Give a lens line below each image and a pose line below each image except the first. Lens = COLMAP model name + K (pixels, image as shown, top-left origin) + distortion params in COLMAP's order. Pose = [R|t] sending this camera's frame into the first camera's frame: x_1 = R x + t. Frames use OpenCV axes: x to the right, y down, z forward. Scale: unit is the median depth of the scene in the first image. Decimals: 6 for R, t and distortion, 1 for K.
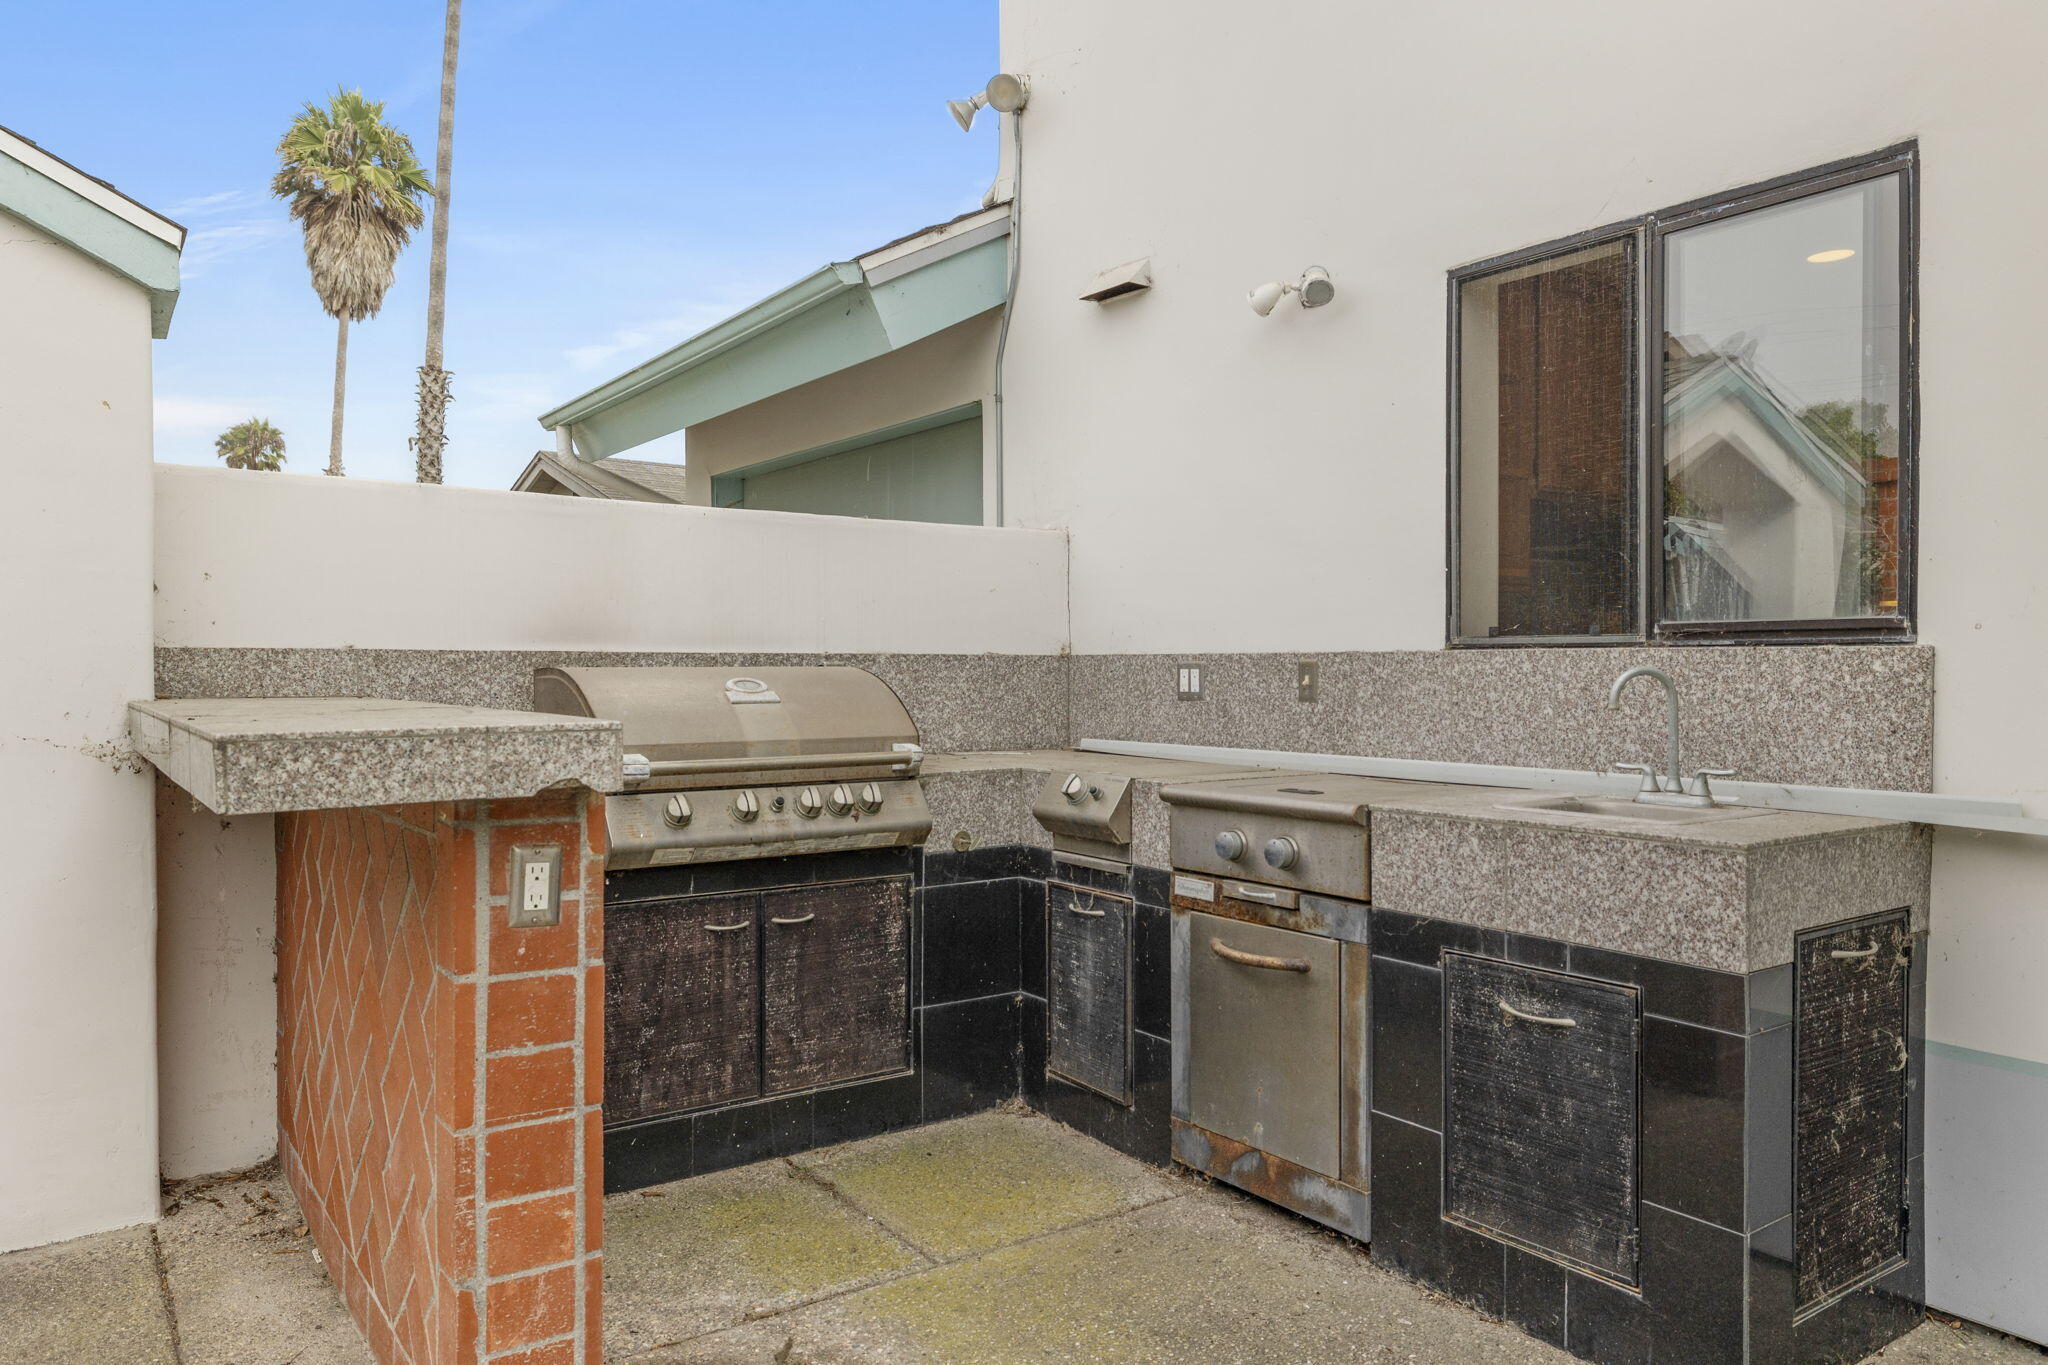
lens RADIAL K [[1373.1, 0, 1014.6], [0, 1373.1, 674.3], [0, 0, 1]] dist [-0.003352, -0.000553]
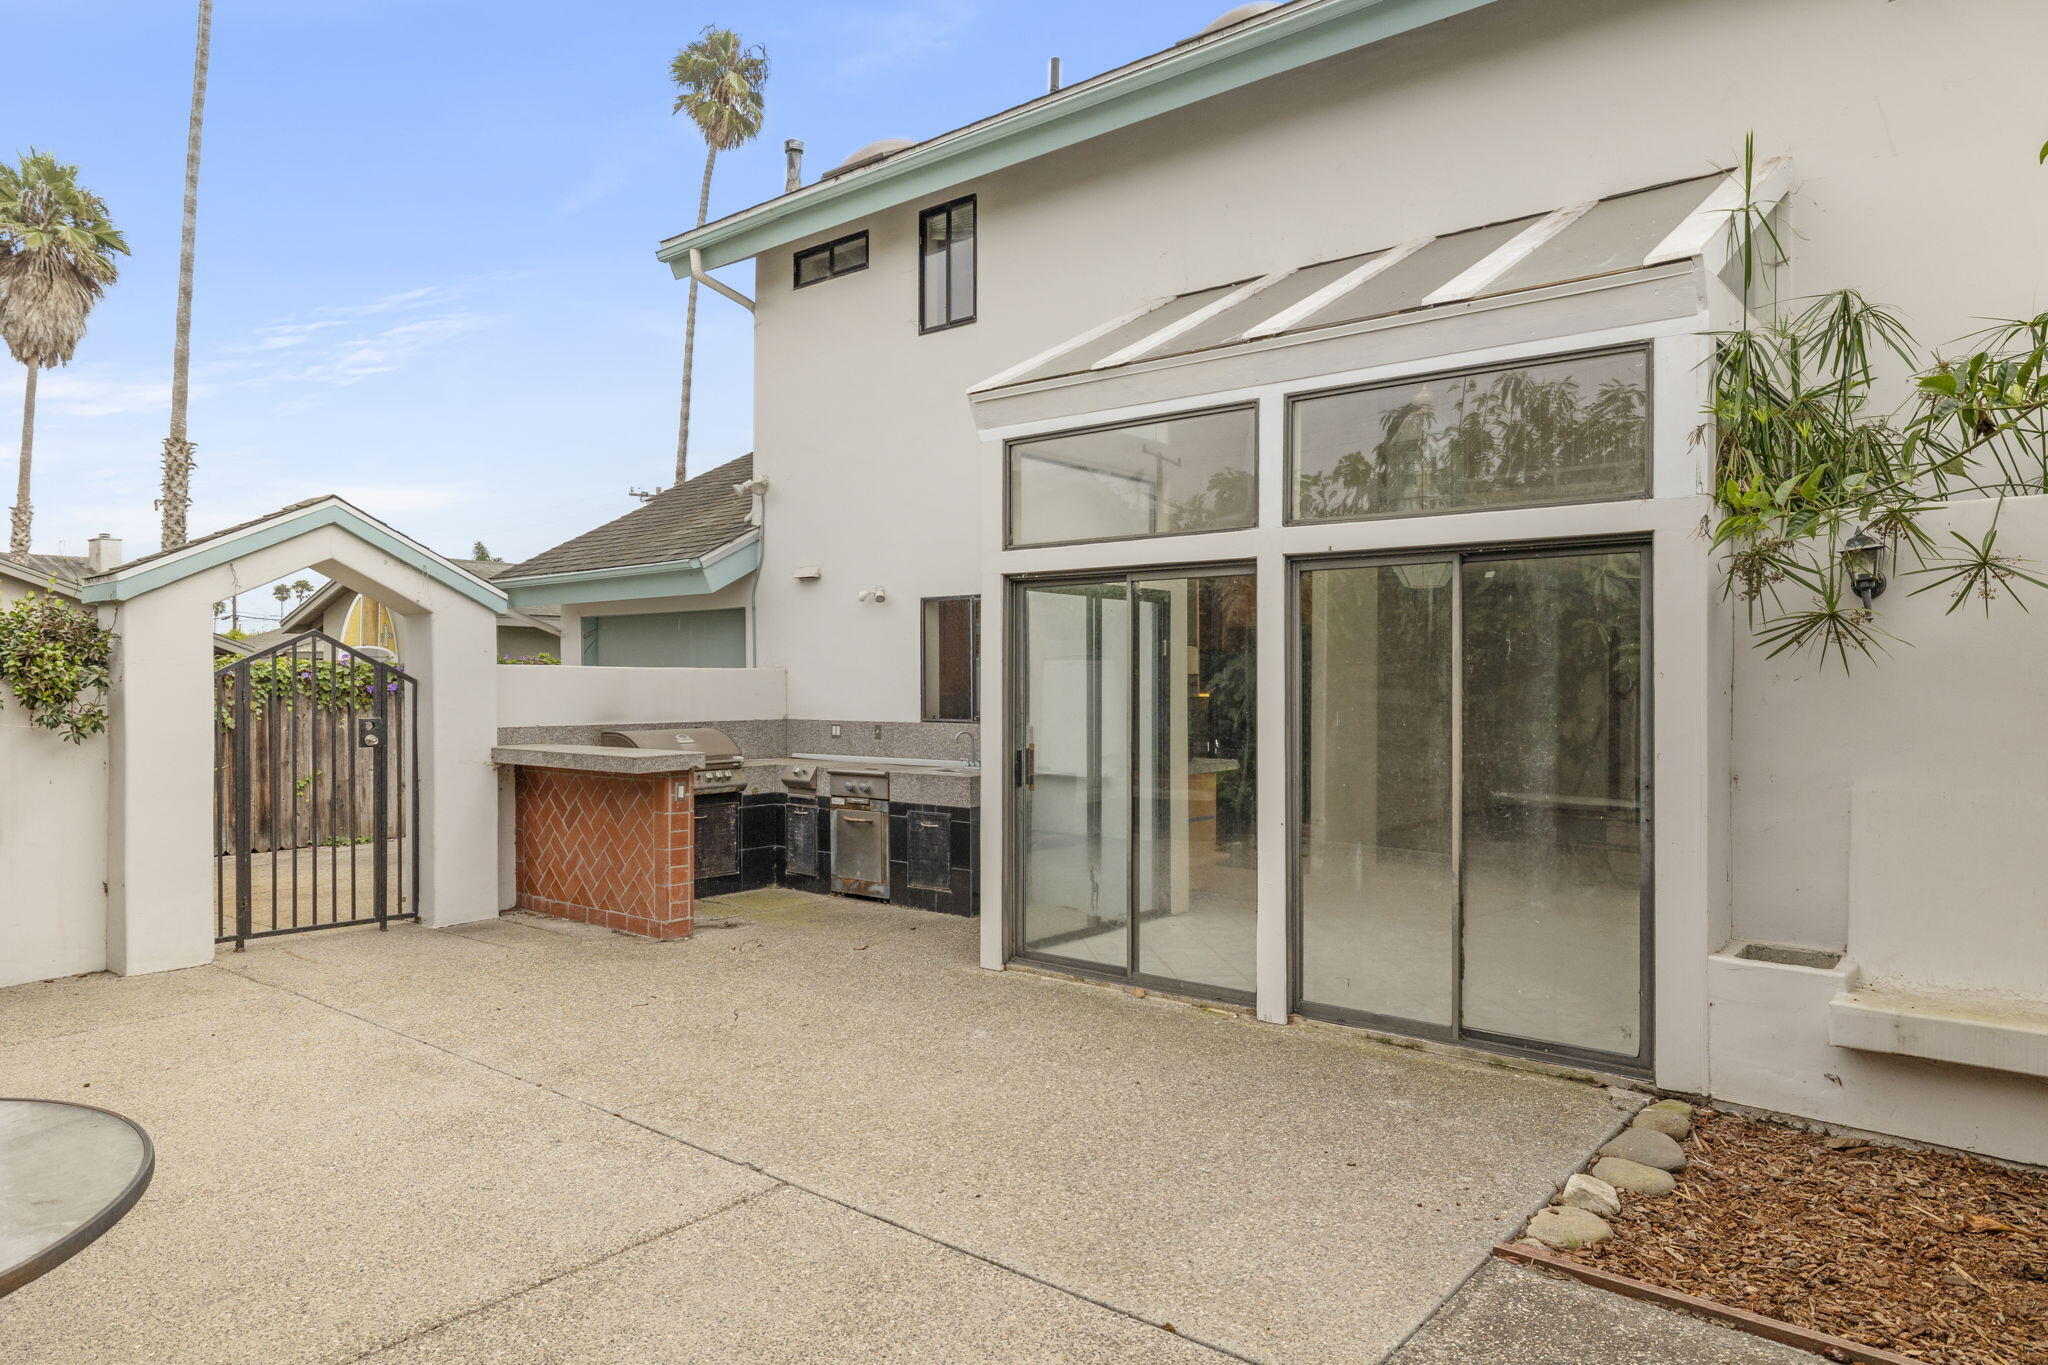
lens RADIAL K [[1265.7, 0, 1020.8], [0, 1265.7, 678.3], [0, 0, 1]] dist [-0.006851, -0.004251]
pose [[0.962865, -0.001963, 0.269977, -0.217734], [0.004214, 0.999961, -0.007758, -0.087954], [-0.269951, 0.008607, 0.962835, -1.673475]]
